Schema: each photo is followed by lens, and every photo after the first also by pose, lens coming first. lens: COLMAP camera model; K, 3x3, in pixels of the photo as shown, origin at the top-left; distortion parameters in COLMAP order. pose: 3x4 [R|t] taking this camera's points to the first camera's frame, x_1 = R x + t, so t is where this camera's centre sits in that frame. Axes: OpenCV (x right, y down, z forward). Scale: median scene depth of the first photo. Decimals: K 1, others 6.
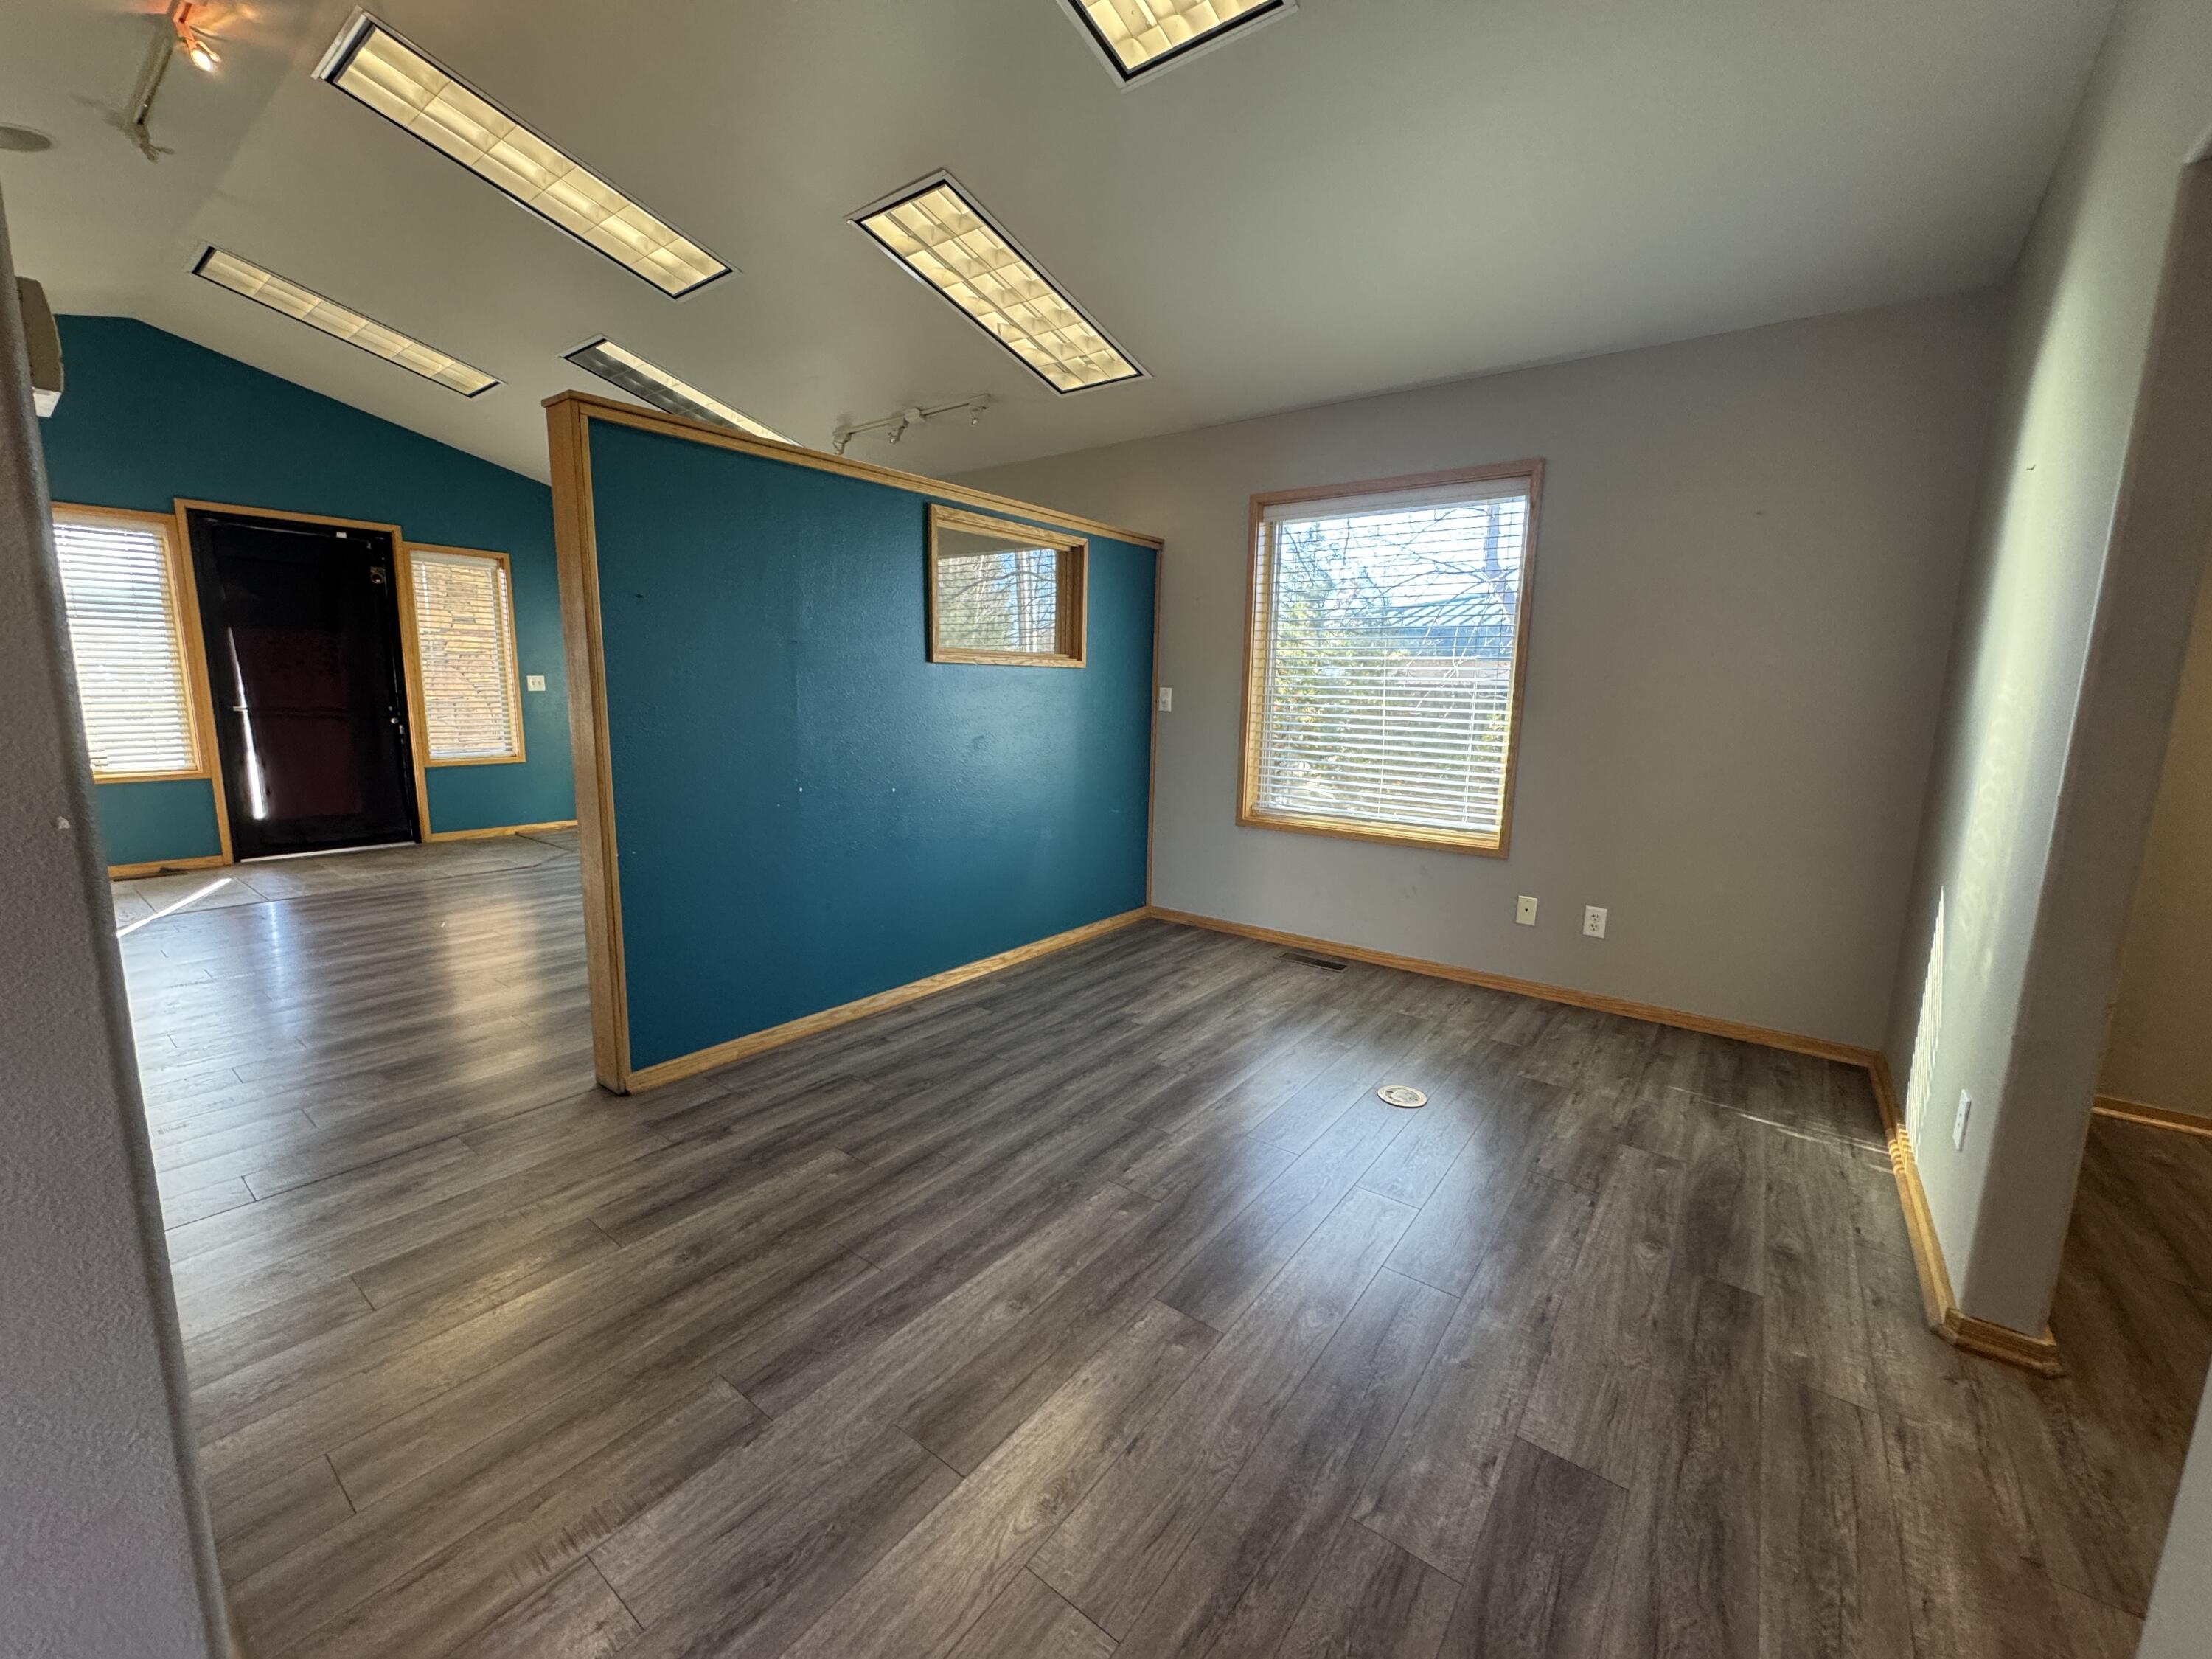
lens RADIAL K [[884.9, 0, 1112.7], [0, 884.9, 830.0], [0, 0, 1]] dist [0.000316, 0.000632]
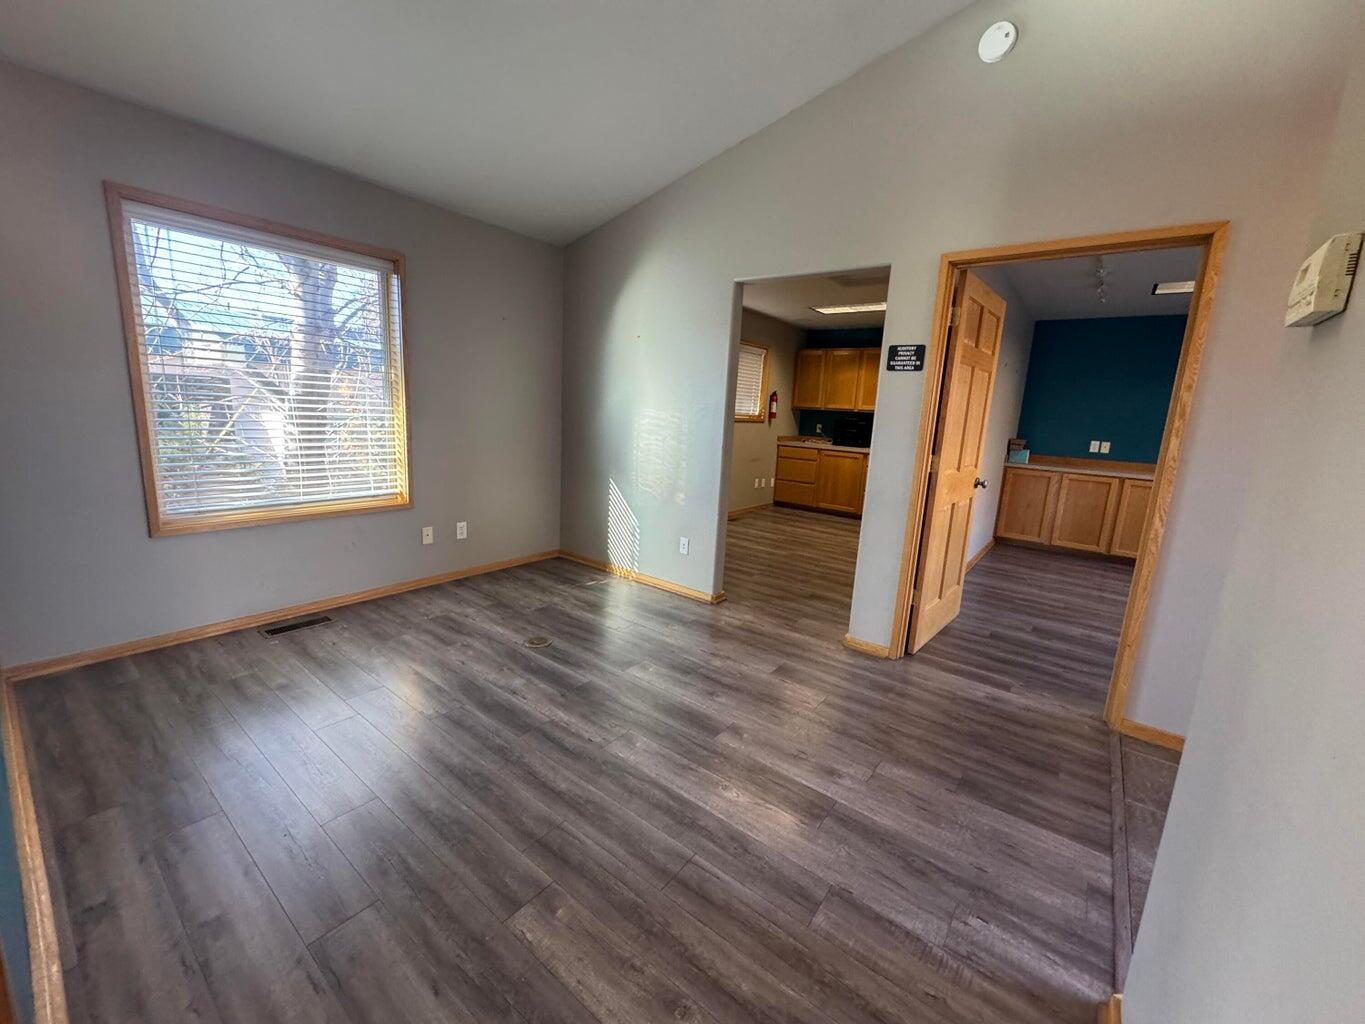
lens RADIAL K [[546.1, 0, 683.8], [0, 546.1, 509.3], [0, 0, 1]] dist [0.000316, 0.000632]
pose [[0.011064, -0.206476, 0.978389, -0.679054], [0.108889, 0.972879, 0.204082, -0.148767], [-0.993992, 0.104278, 0.033247, 0.631152]]
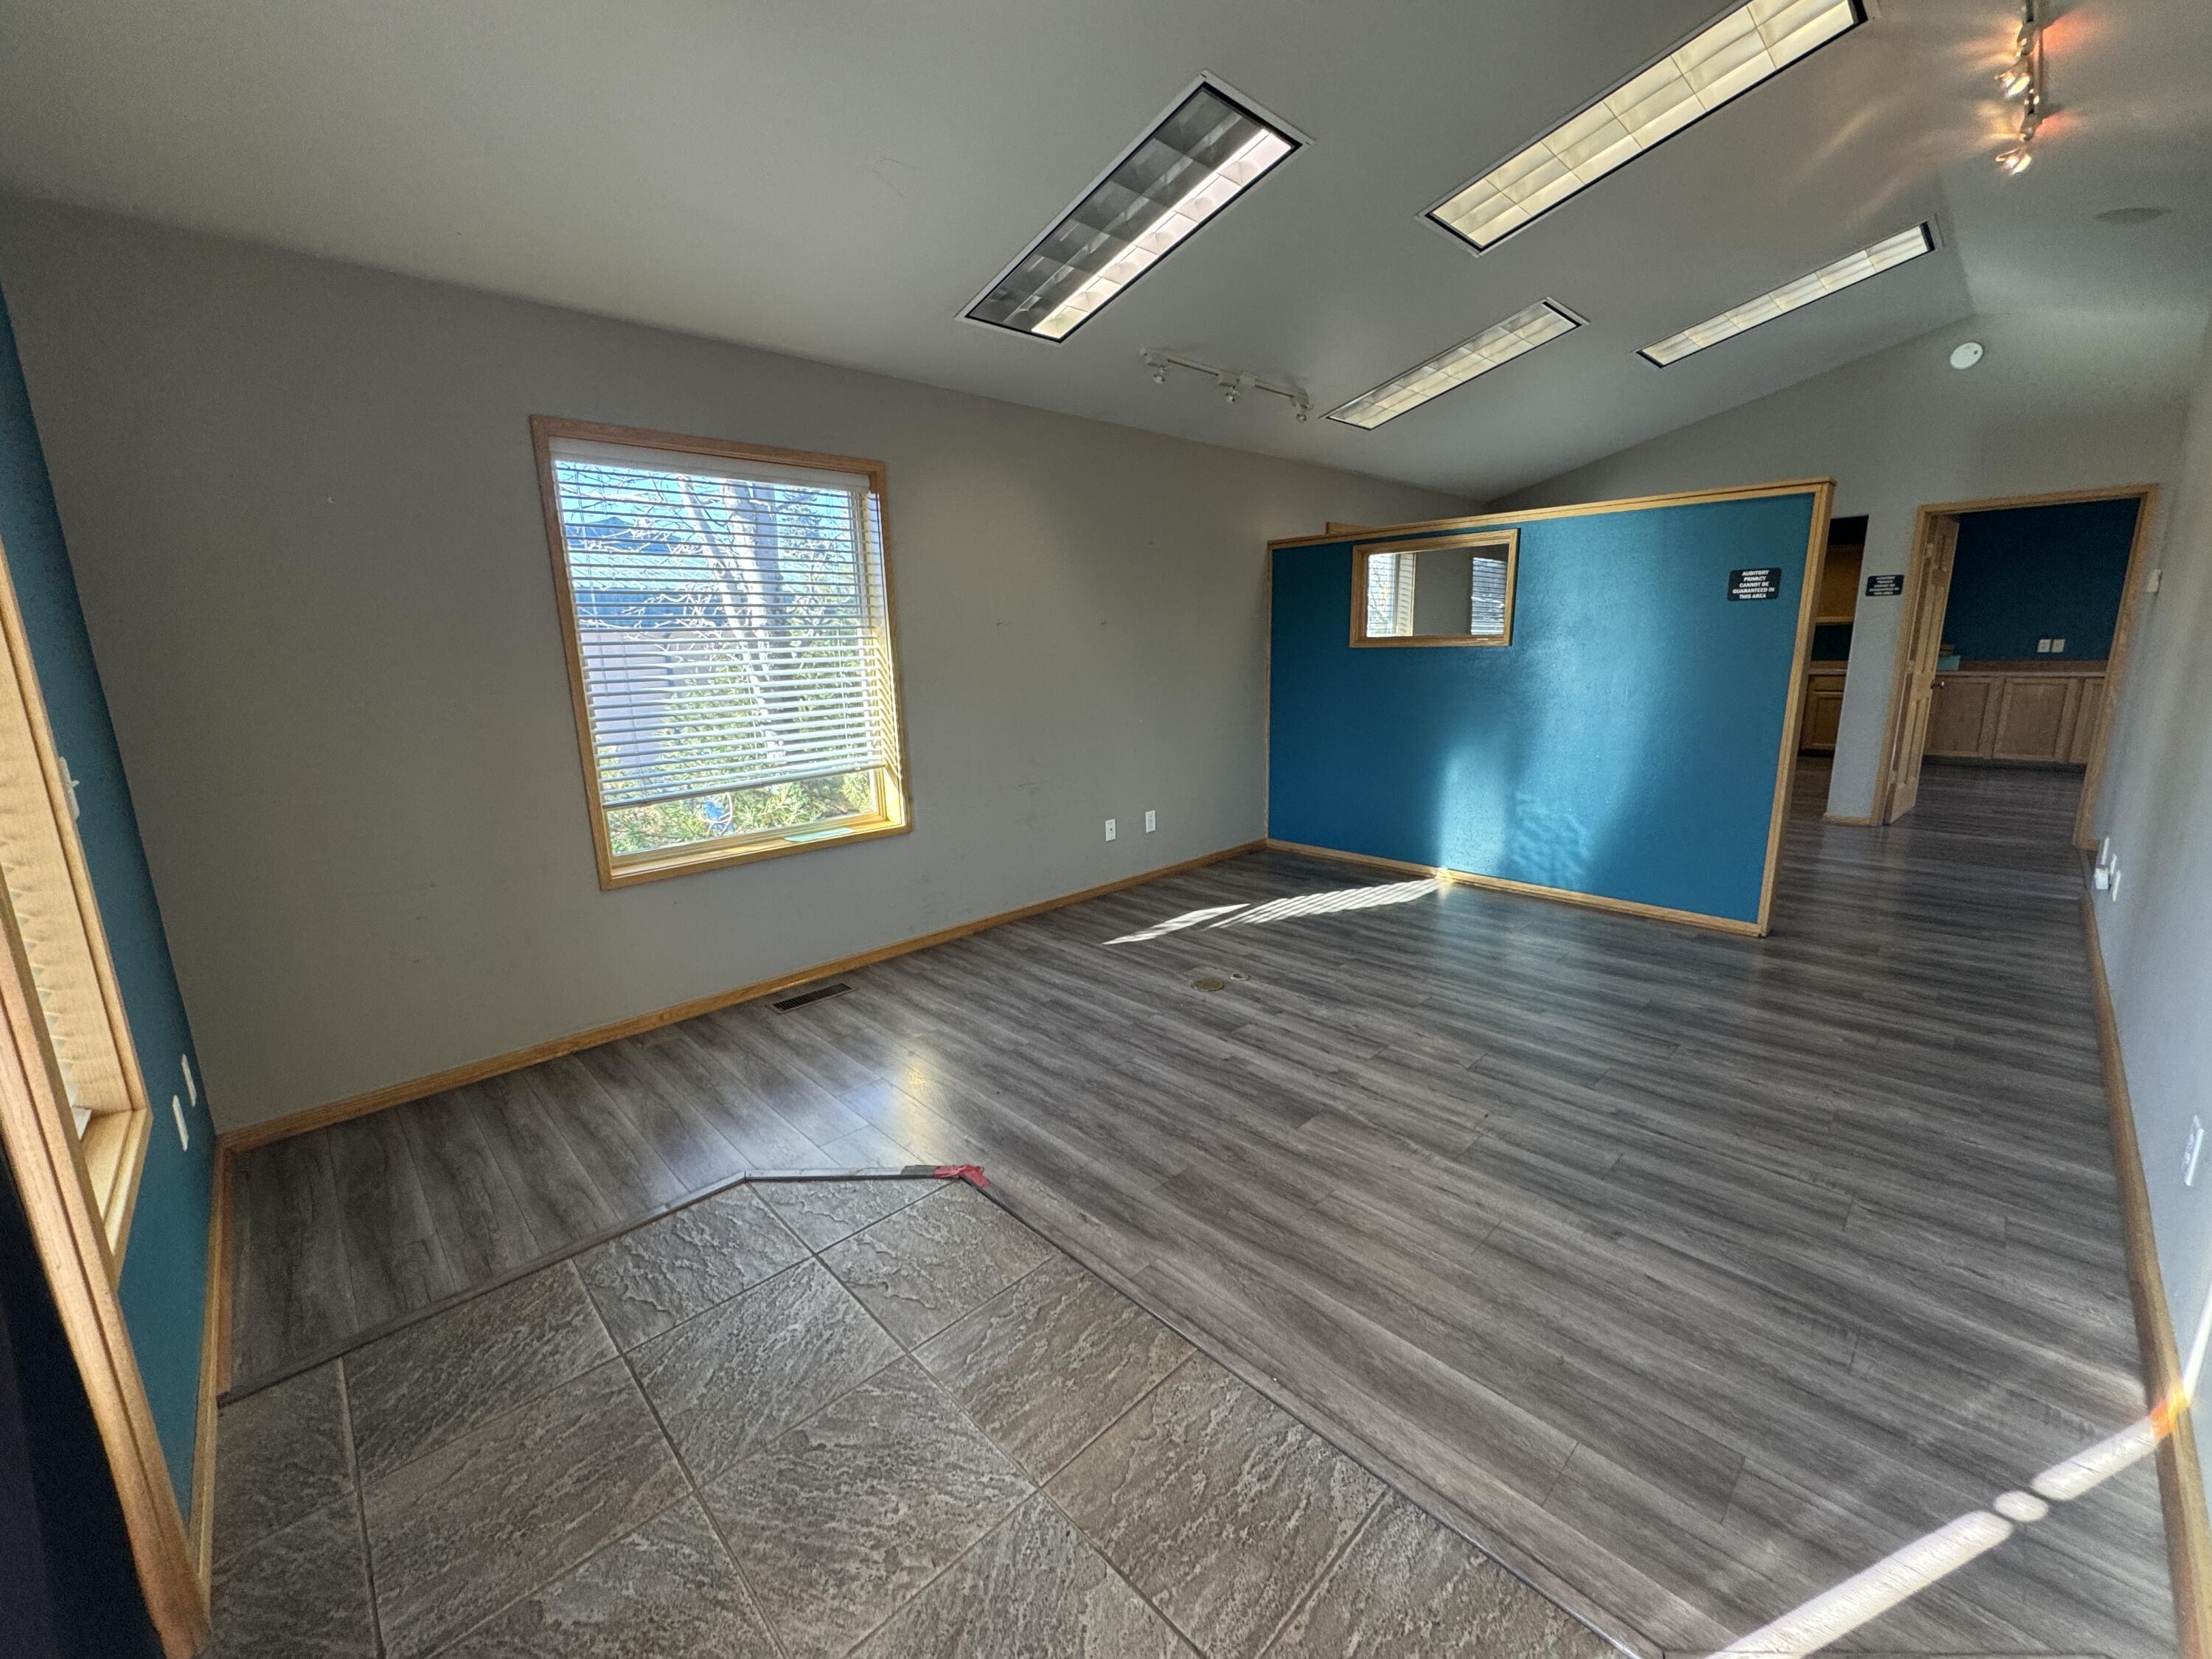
lens RADIAL K [[884.9, 0, 1150.5], [0, 884.9, 850.5], [0, 0, 1]] dist [0.000316, 0.000632]
pose [[0.130971, -0.242071, 0.961378, -0.771183], [0.196416, 0.956845, 0.214171, -0.163203], [-0.971734, 0.160780, 0.172865, 0.701210]]
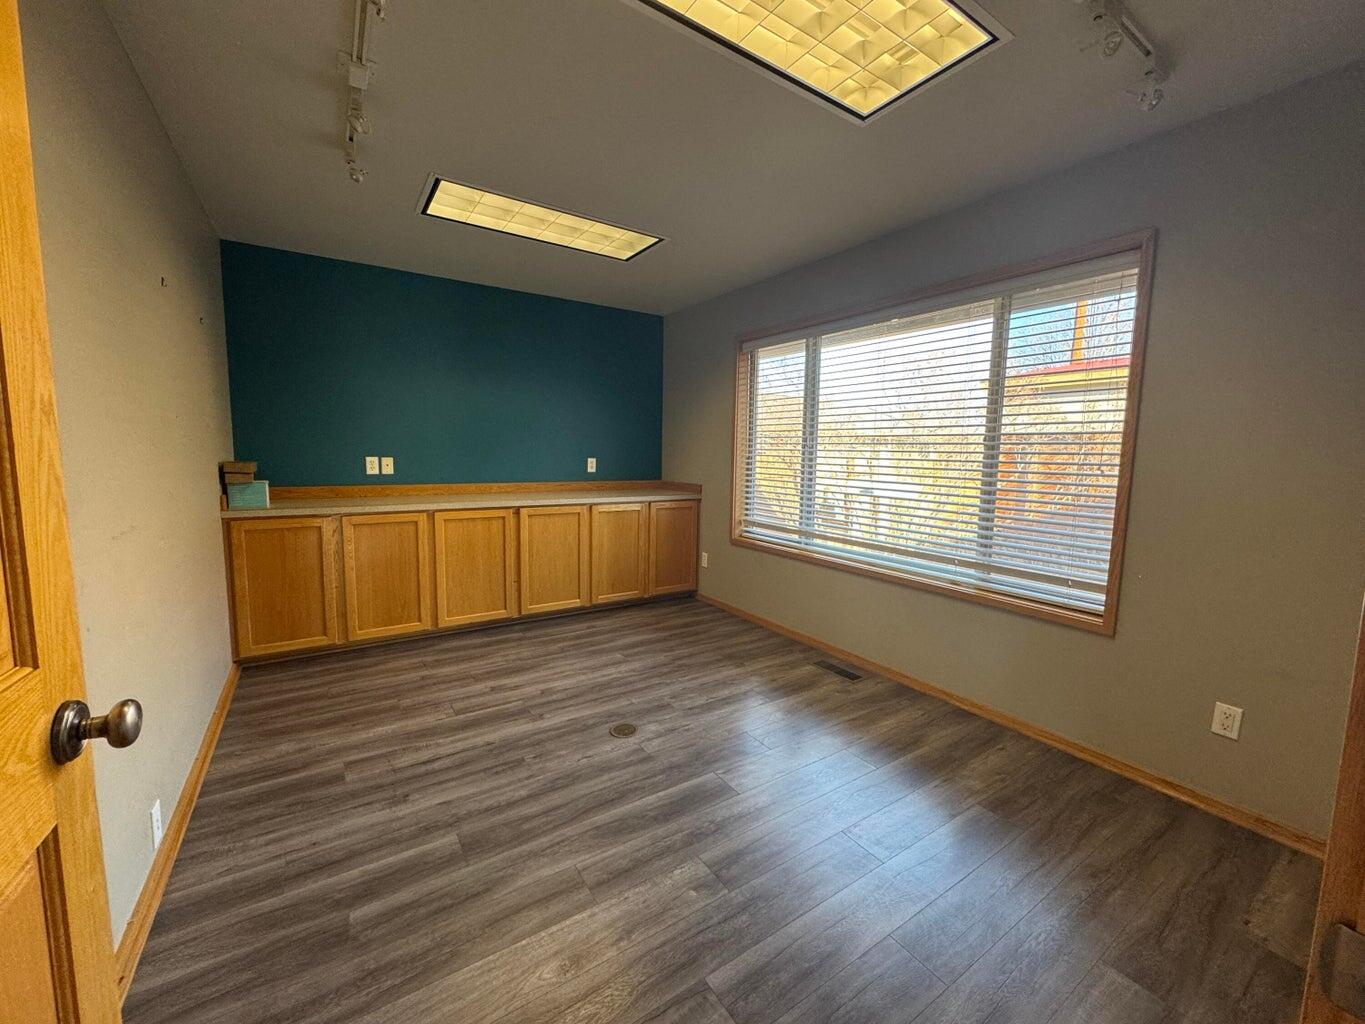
lens RADIAL K [[546.1, 0, 684.1], [0, 546.1, 512.3], [0, 0, 1]] dist [0.000316, 0.000632]
pose [[-0.940291, -0.079610, 0.330932, -0.613877], [0.011912, 0.963971, 0.265740, -0.139864], [-0.340164, 0.253814, -0.905465, 0.593981]]
